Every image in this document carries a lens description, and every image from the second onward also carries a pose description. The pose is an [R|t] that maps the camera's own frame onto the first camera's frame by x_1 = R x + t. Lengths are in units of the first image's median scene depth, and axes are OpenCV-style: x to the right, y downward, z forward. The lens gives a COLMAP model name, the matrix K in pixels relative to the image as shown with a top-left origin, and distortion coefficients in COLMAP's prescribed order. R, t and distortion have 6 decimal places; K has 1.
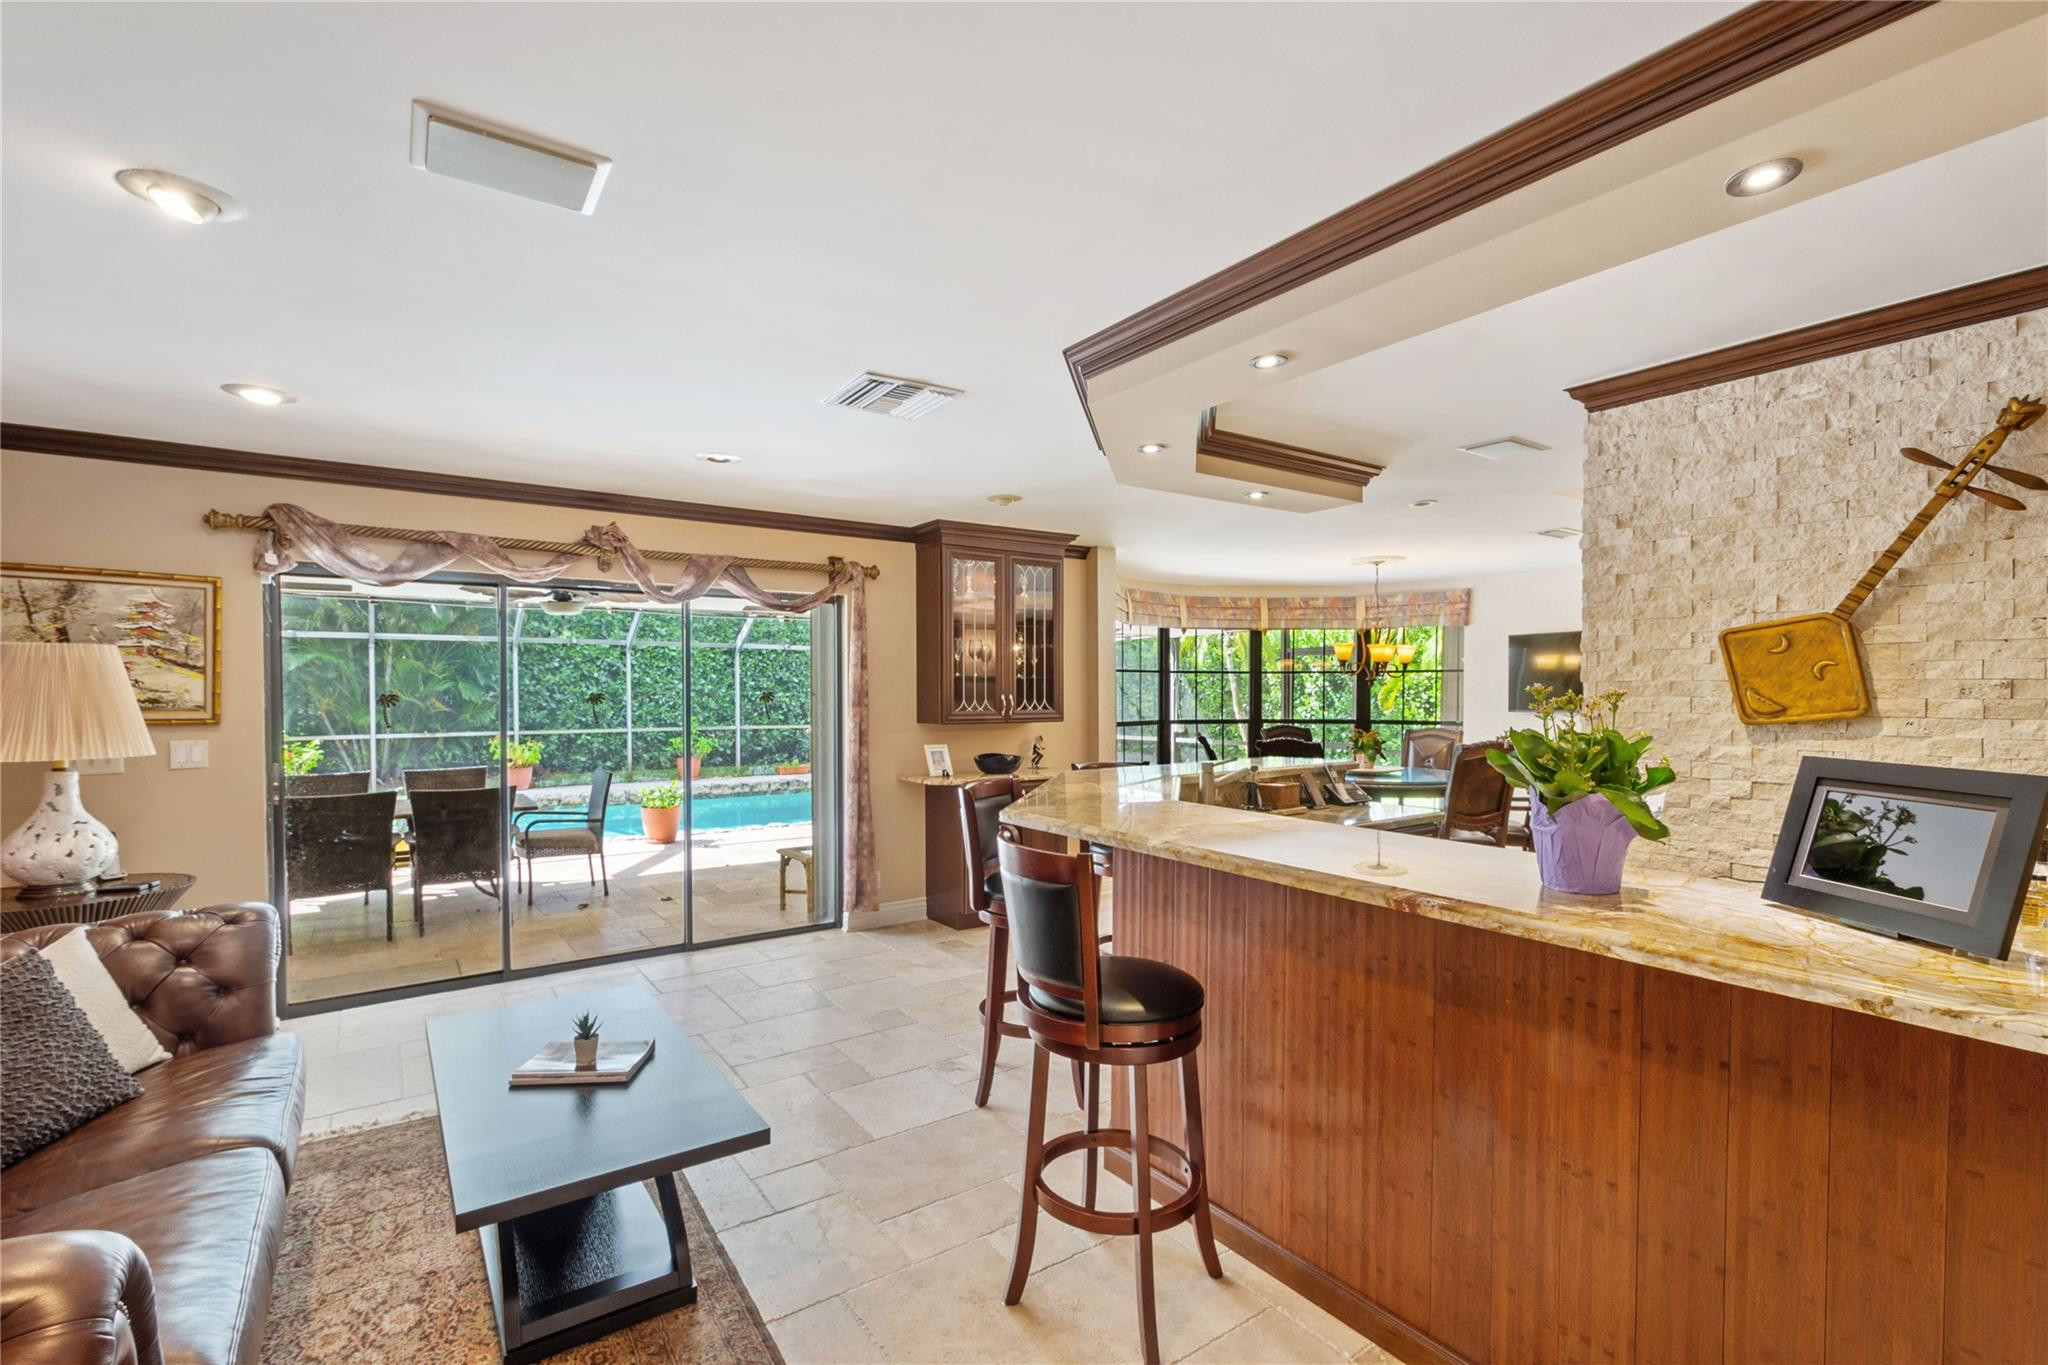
lens RADIAL K [[933.1, 0, 1019.6], [0, 933.1, 702.4], [0, 0, 1]] dist [0.005790, 0.000186]
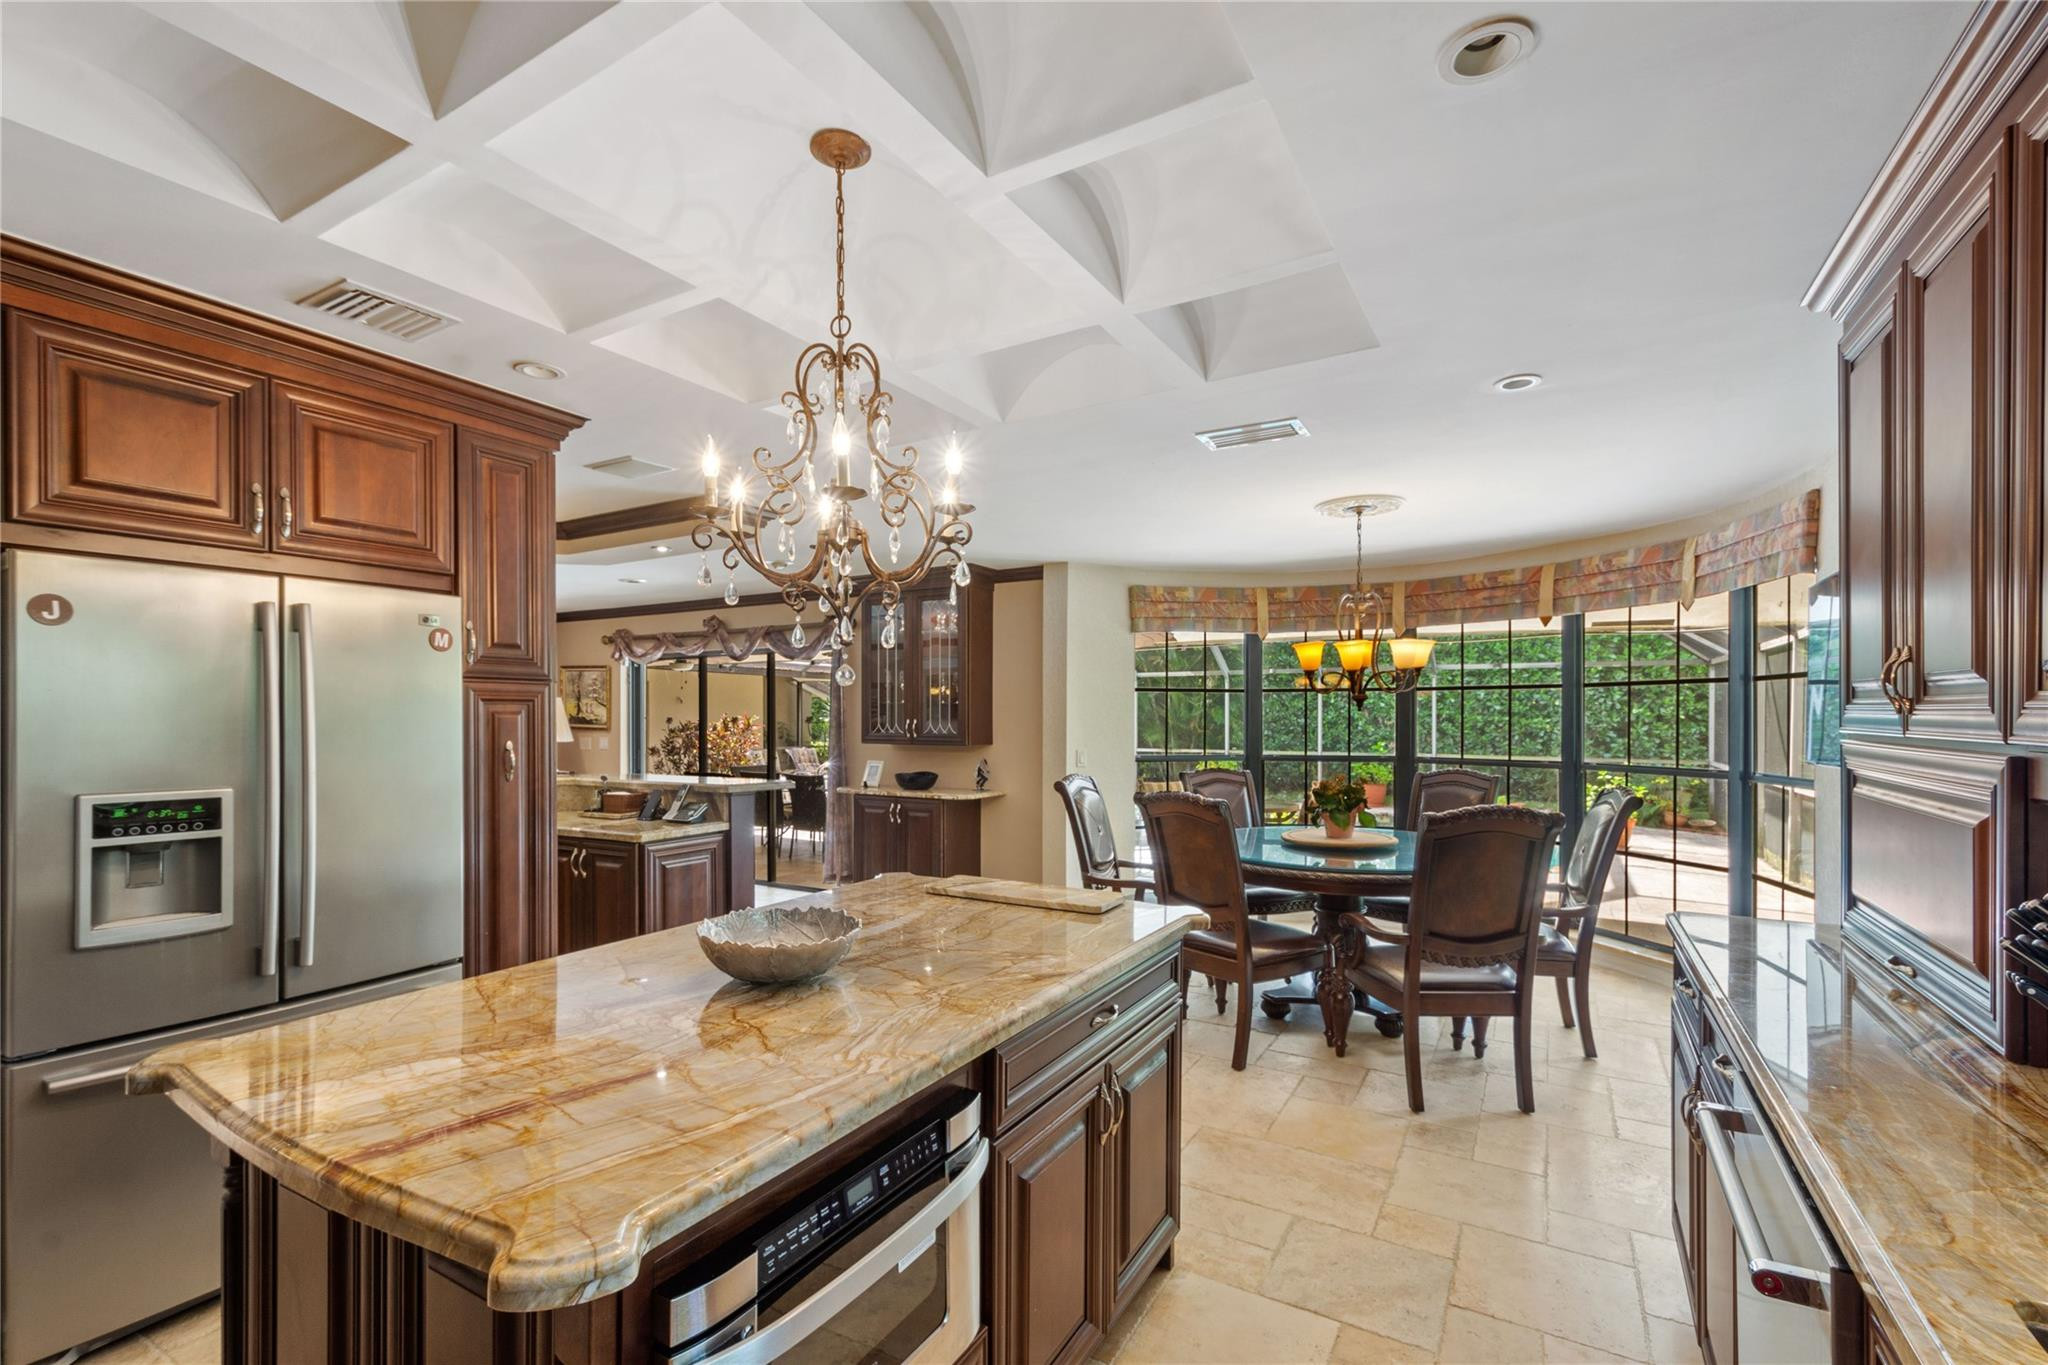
lens RADIAL K [[933.1, 0, 1002.8], [0, 933.1, 693.6], [0, 0, 1]] dist [0.005790, 0.000186]
pose [[0.388298, -0.019948, -0.921318, 1.650457], [-0.011244, 0.999589, -0.026382, -0.016838], [0.921465, 0.020604, 0.387914, 1.044173]]
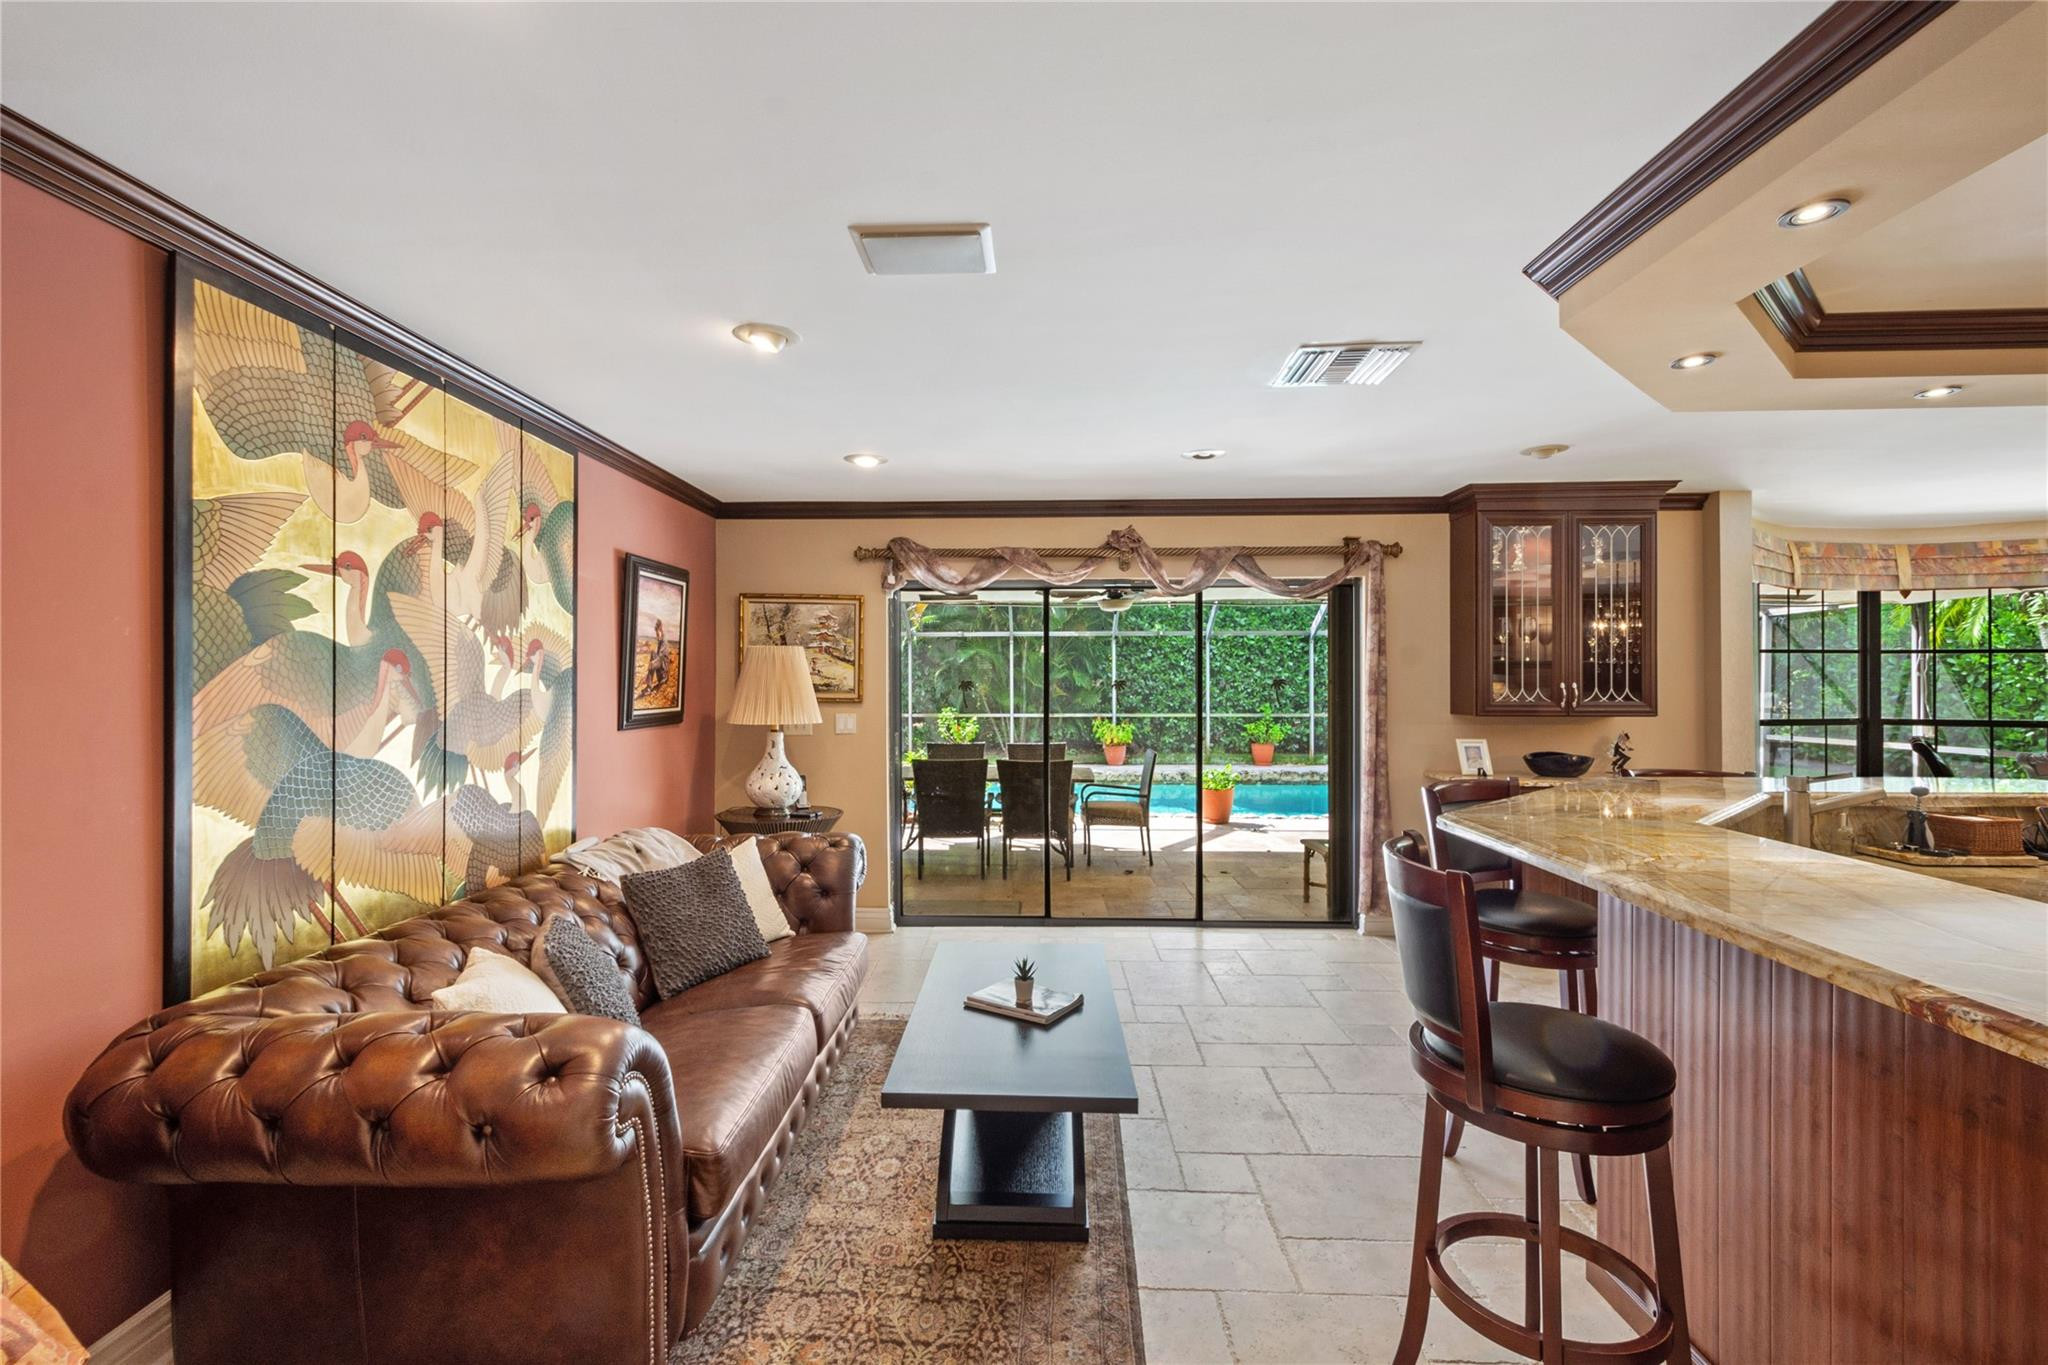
lens RADIAL K [[933.1, 0, 1015.7], [0, 933.1, 675.7], [0, 0, 1]] dist [0.005790, 0.000186]
pose [[0.791207, -0.001395, -0.611547, 0.168130], [-0.008216, 0.999883, -0.012911, 0.000468], [0.611494, 0.015240, 0.791102, 0.057364]]
